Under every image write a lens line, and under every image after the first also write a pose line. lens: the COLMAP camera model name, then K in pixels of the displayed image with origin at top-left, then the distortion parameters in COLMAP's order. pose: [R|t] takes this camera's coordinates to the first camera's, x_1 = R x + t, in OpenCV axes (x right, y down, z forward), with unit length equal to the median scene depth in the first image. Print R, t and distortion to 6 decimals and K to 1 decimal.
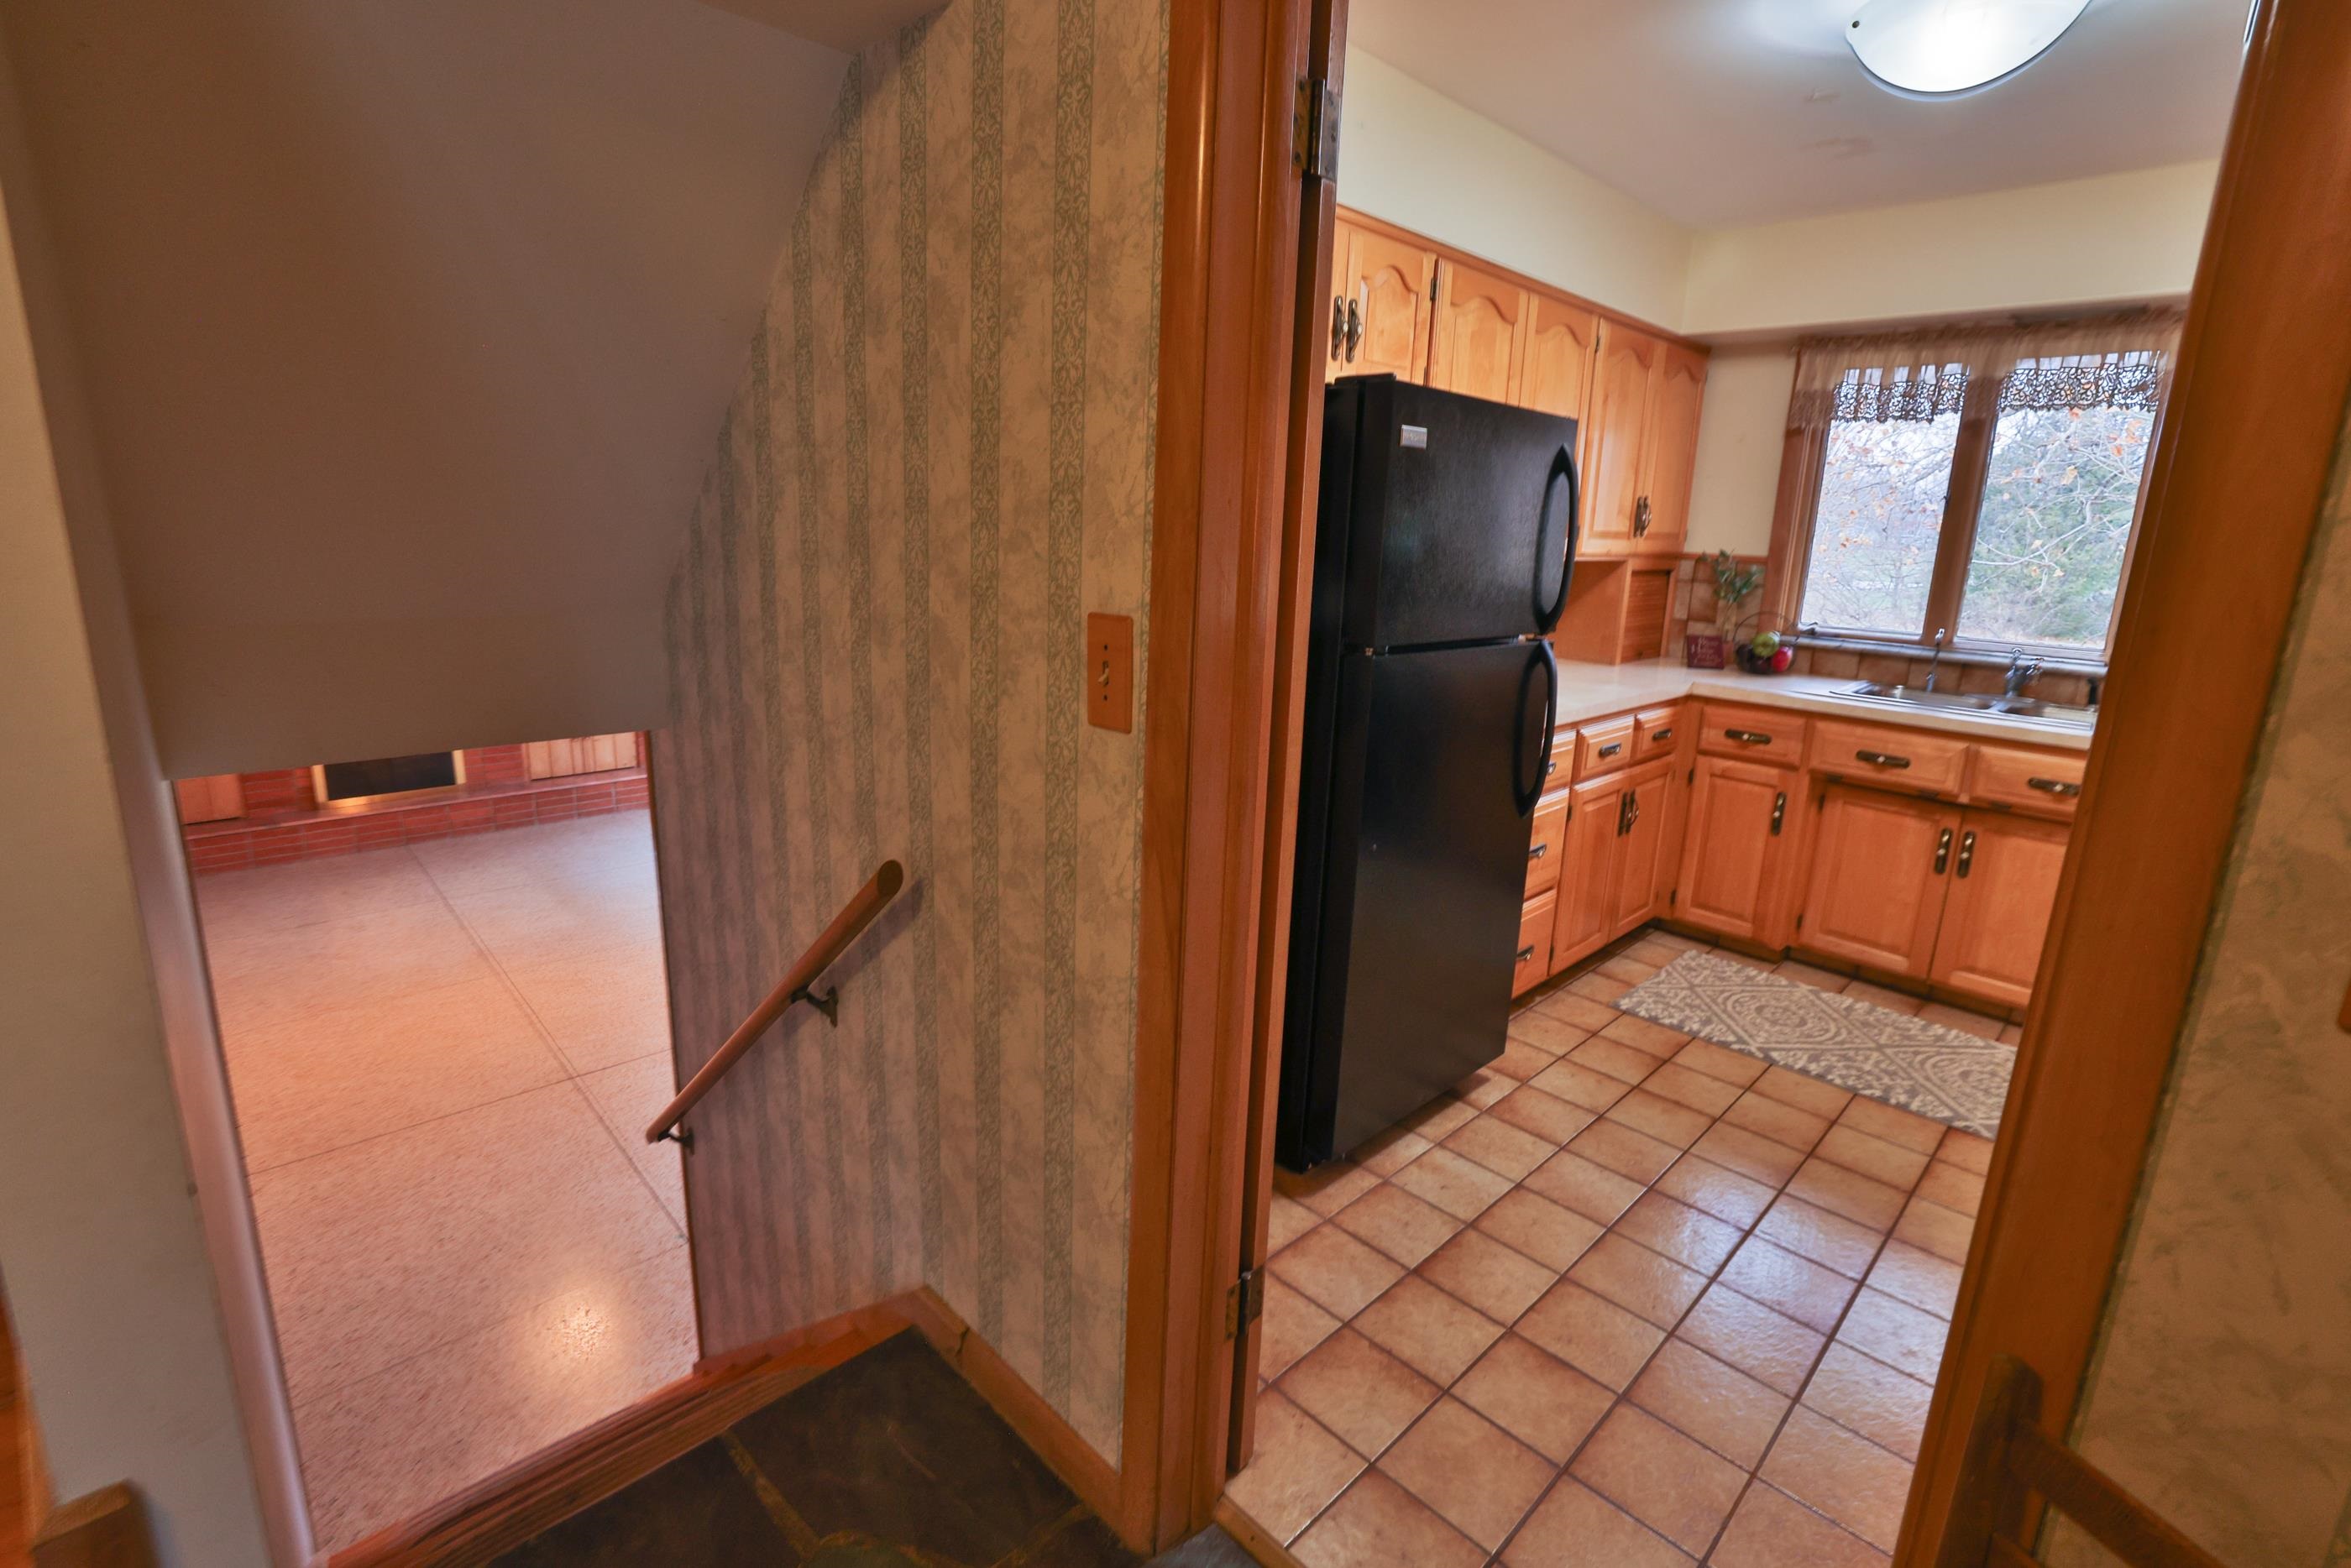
lens RADIAL K [[1057.6, 0, 1183.9], [0, 1057.6, 747.2], [0, 0, 1]] dist [-0.039441, 0.012937]
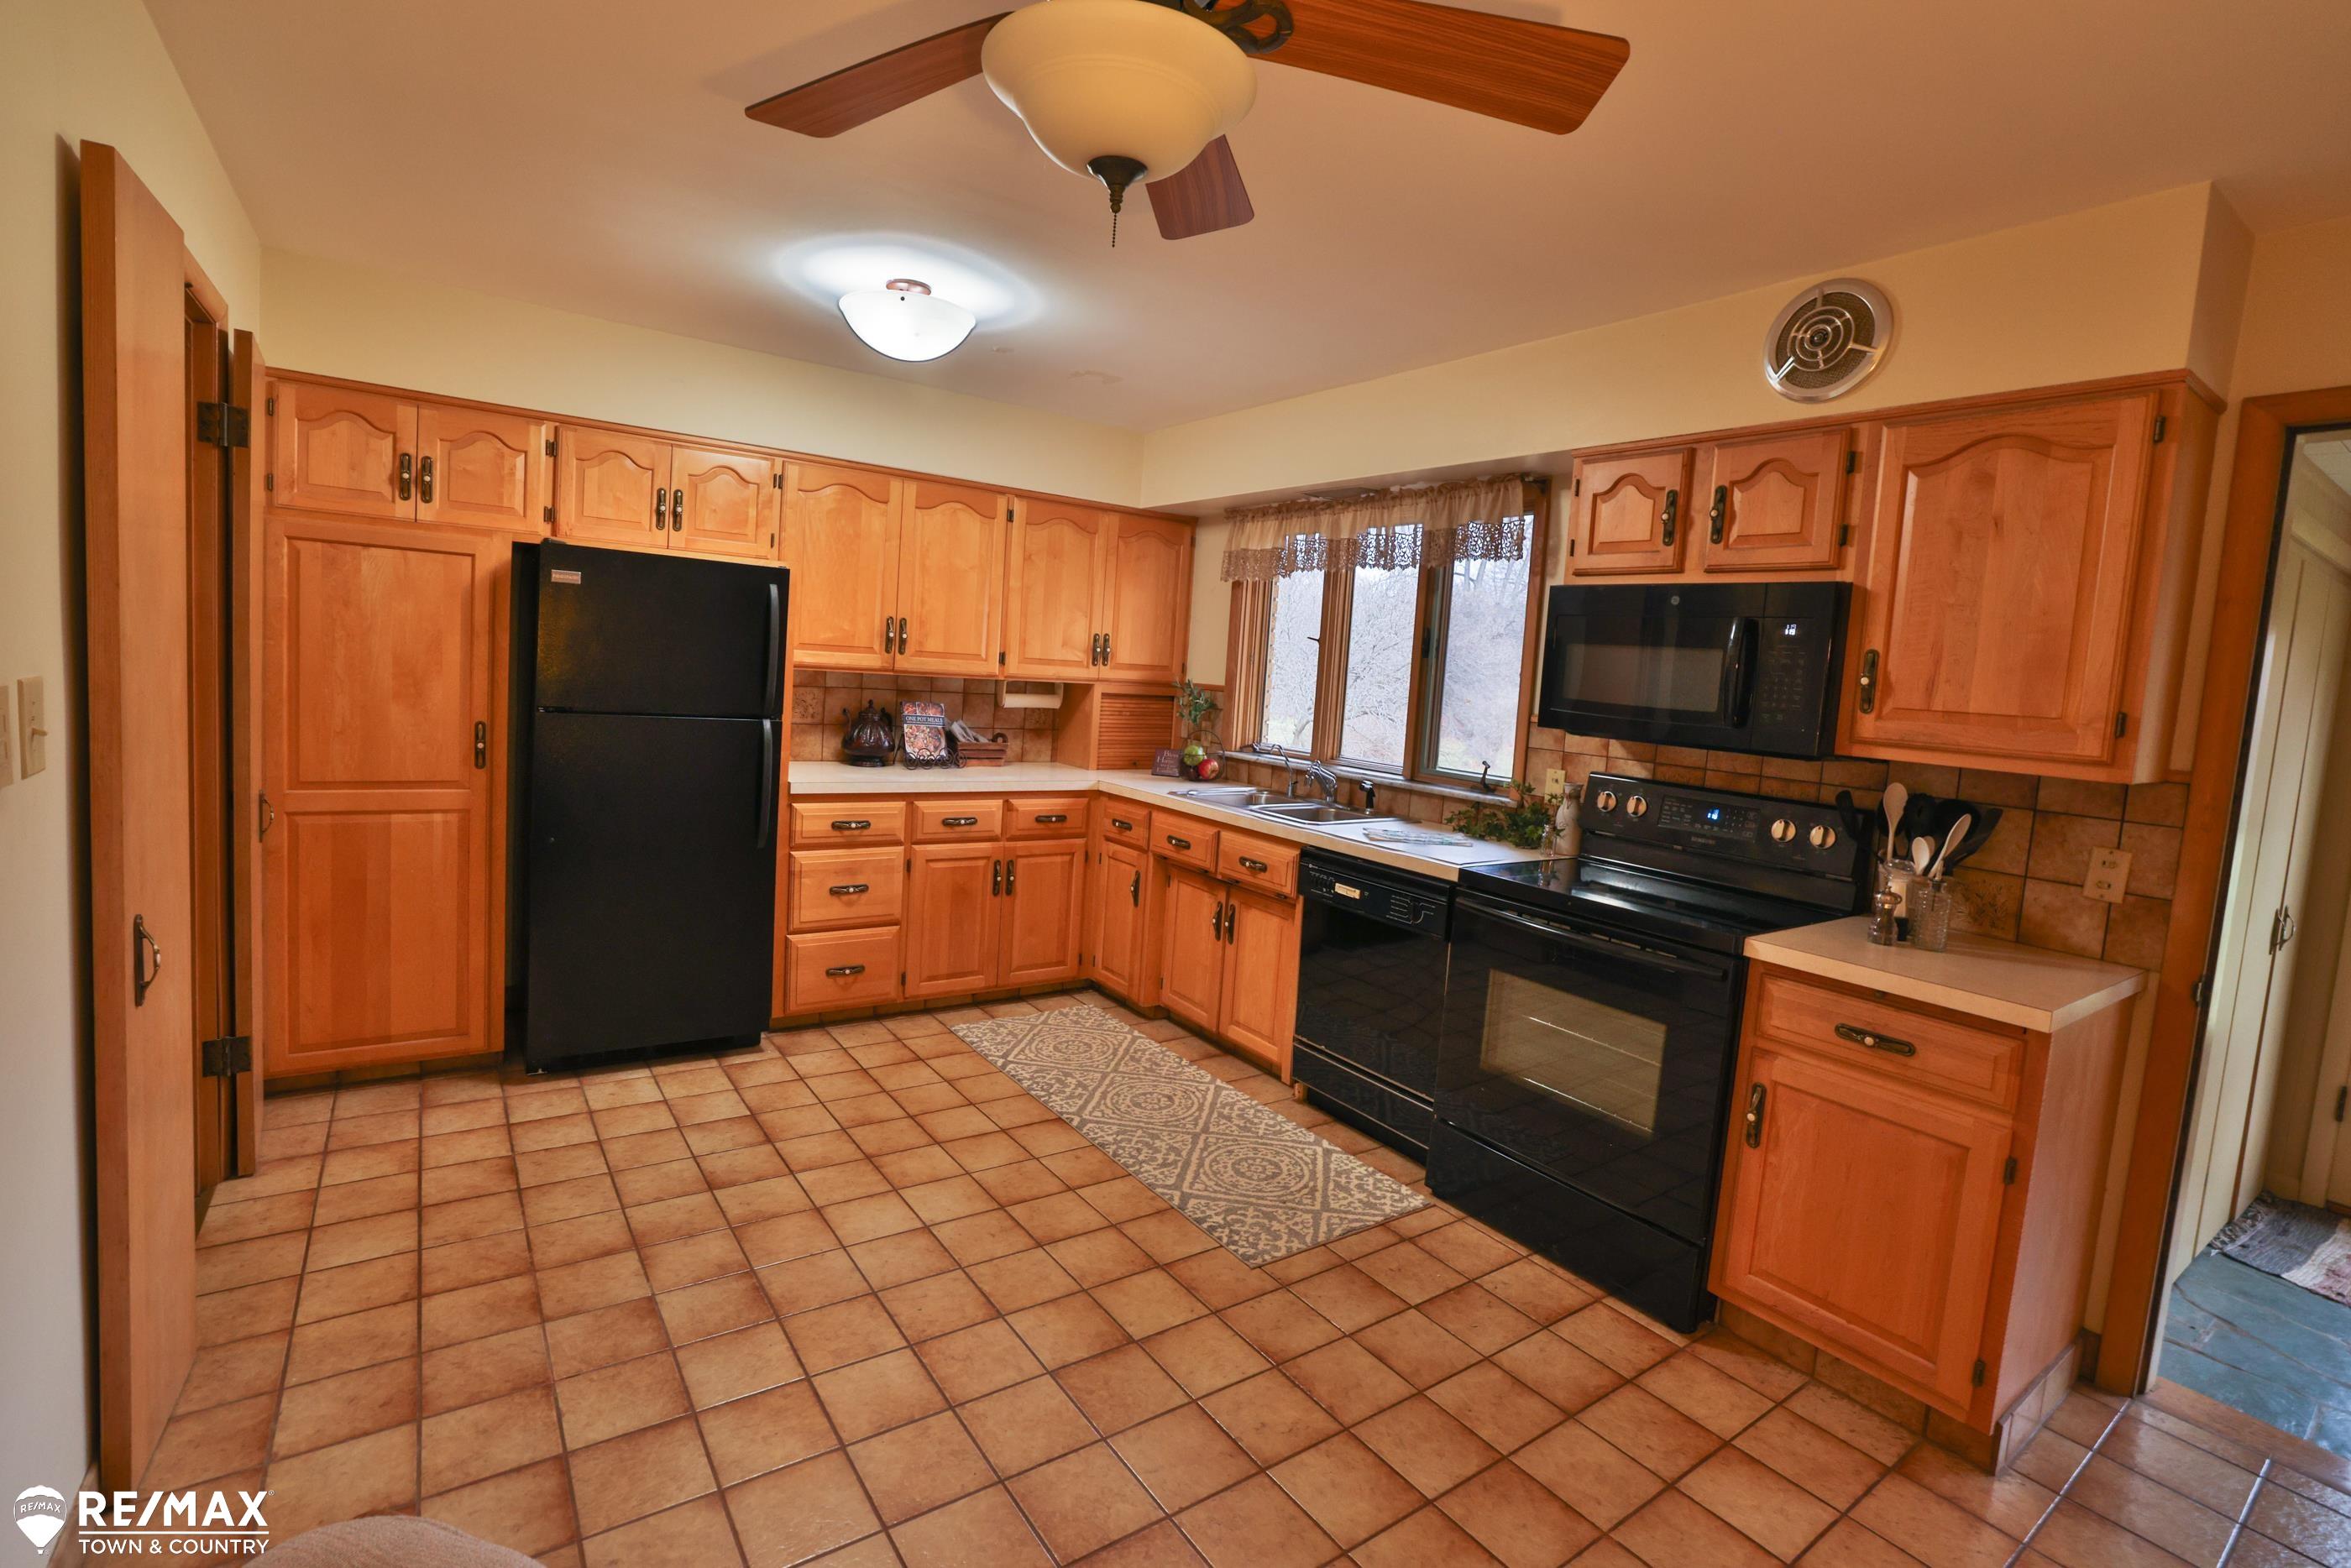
lens RADIAL K [[1057.6, 0, 1168.1], [0, 1057.6, 762.0], [0, 0, 1]] dist [-0.039441, 0.012937]
pose [[0.984170, 0.041930, -0.172198, 1.196600], [-0.064566, 0.989666, -0.128031, 0.107705], [0.165050, 0.137122, 0.976707, -0.306092]]
